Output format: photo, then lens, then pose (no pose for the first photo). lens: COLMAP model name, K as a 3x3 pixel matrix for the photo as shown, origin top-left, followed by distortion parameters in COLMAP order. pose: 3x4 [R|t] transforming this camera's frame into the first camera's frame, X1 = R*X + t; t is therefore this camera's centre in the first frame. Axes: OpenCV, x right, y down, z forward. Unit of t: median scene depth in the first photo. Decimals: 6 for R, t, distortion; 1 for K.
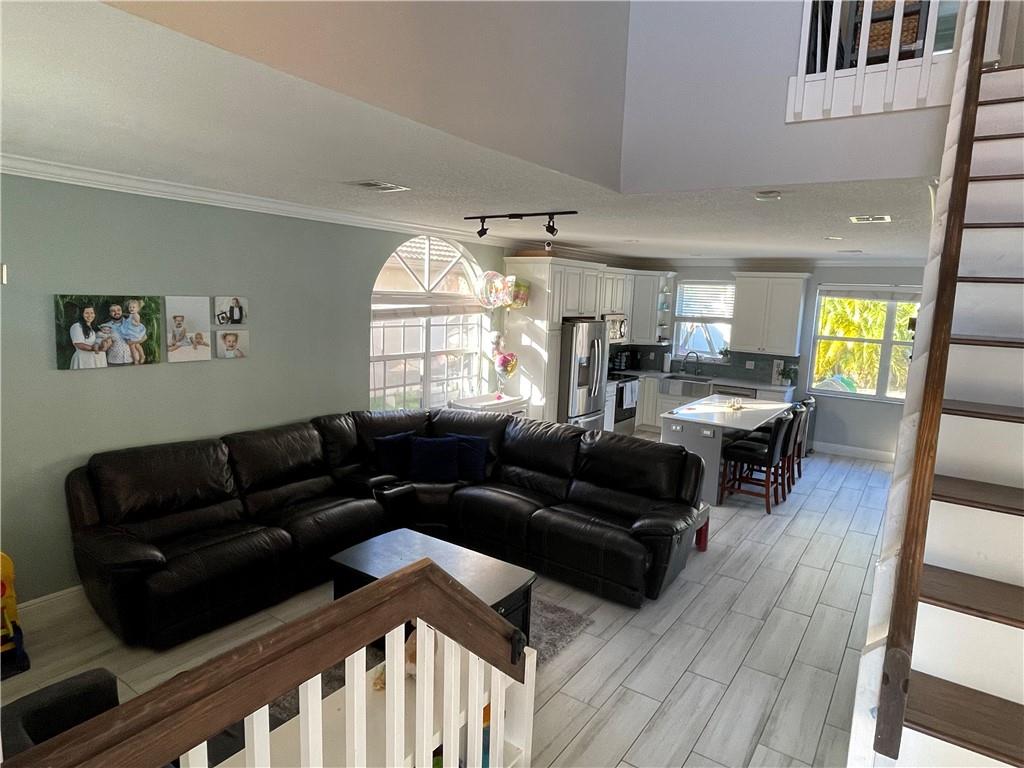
lens RADIAL K [[617.0, 0, 516.2], [0, 617.0, 382.5], [0, 0, 1]] dist [0.006471, -0.013277]
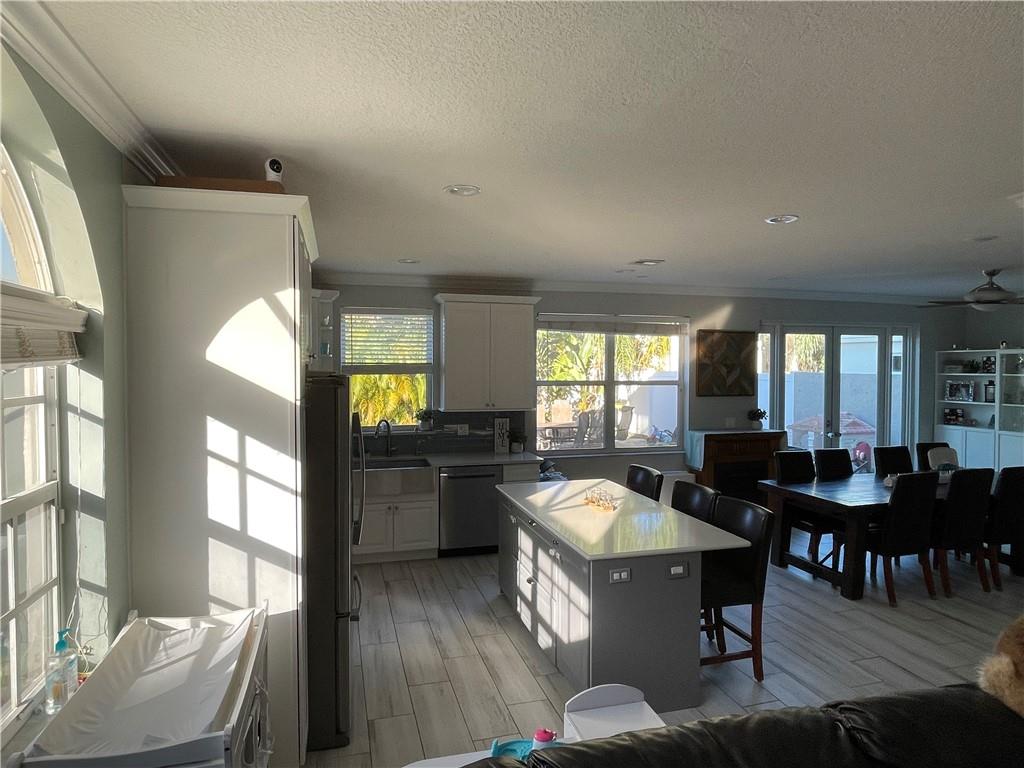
lens RADIAL K [[617.0, 0, 507.6], [0, 617.0, 383.1], [0, 0, 1]] dist [0.006471, -0.013277]
pose [[0.639830, -0.059818, 0.766185, -0.162438], [0.133090, 0.990527, -0.033809, -0.072850], [-0.756904, 0.123604, 0.641730, 0.748864]]
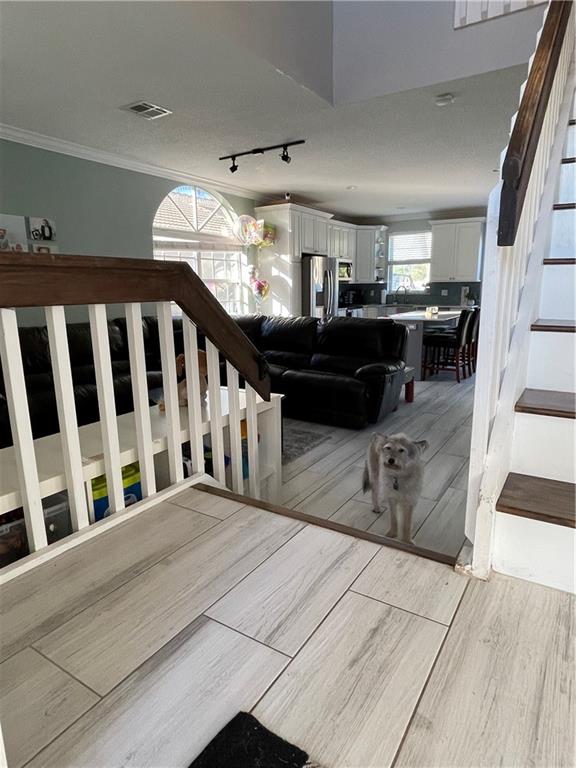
lens RADIAL K [[462.8, 0, 292.2], [0, 462.8, 384.2], [0, 0, 1]] dist [0.006471, -0.013277]
pose [[0.997974, -0.056263, 0.029706, 0.010778], [0.054188, 0.996310, 0.066562, 0.123782], [-0.033341, -0.064818, 0.997340, -0.007080]]
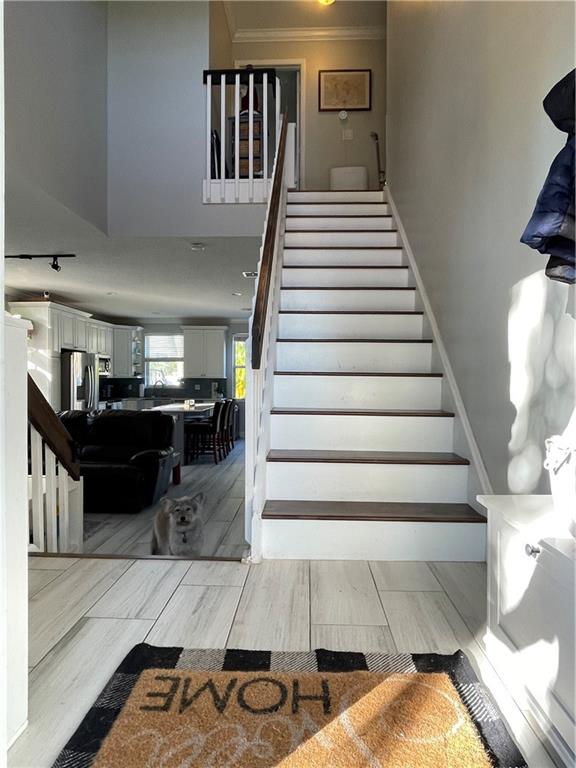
lens RADIAL K [[462.8, 0, 287.8], [0, 462.8, 387.3], [0, 0, 1]] dist [0.006471, -0.013277]
pose [[0.847361, -0.045321, 0.529079, -0.050879], [0.104577, 0.991081, -0.082592, 0.129839], [-0.520618, 0.125314, 0.844543, -0.111539]]
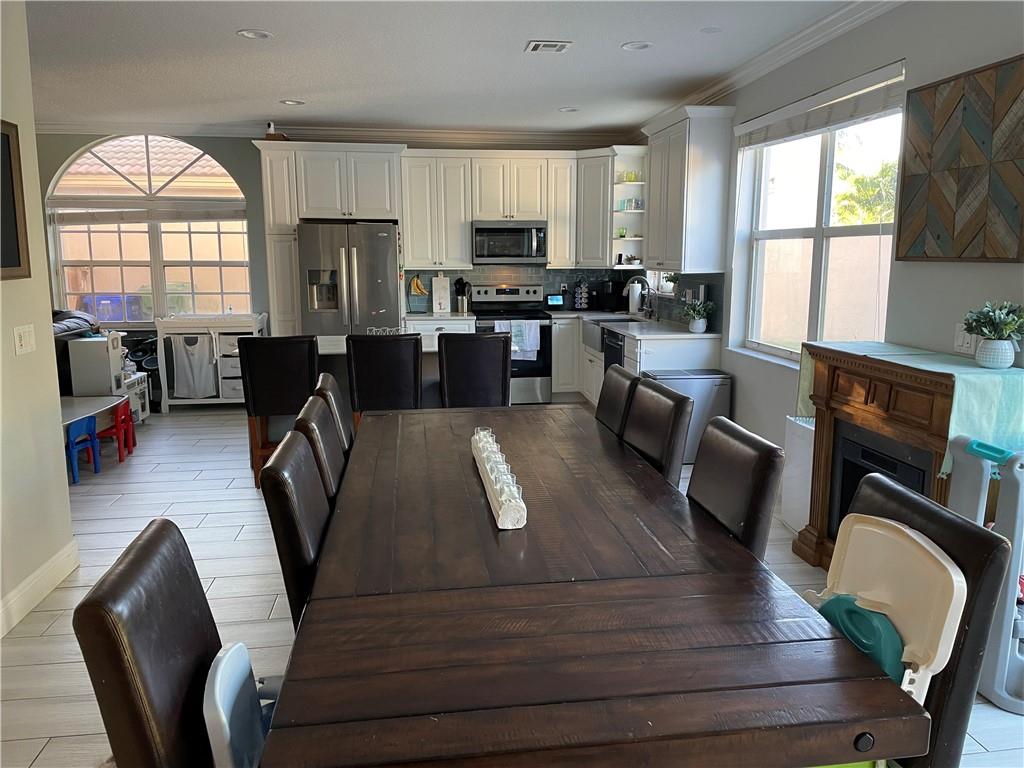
lens RADIAL K [[772.6, 0, 517.5], [0, 772.6, 390.5], [0, 0, 1]] dist [0.024048, -0.024762]
pose [[0.681953, 0.089880, -0.725852, 1.135568], [-0.080962, 0.995598, 0.047216, 0.049013], [0.726901, 0.026567, 0.686228, 0.618400]]
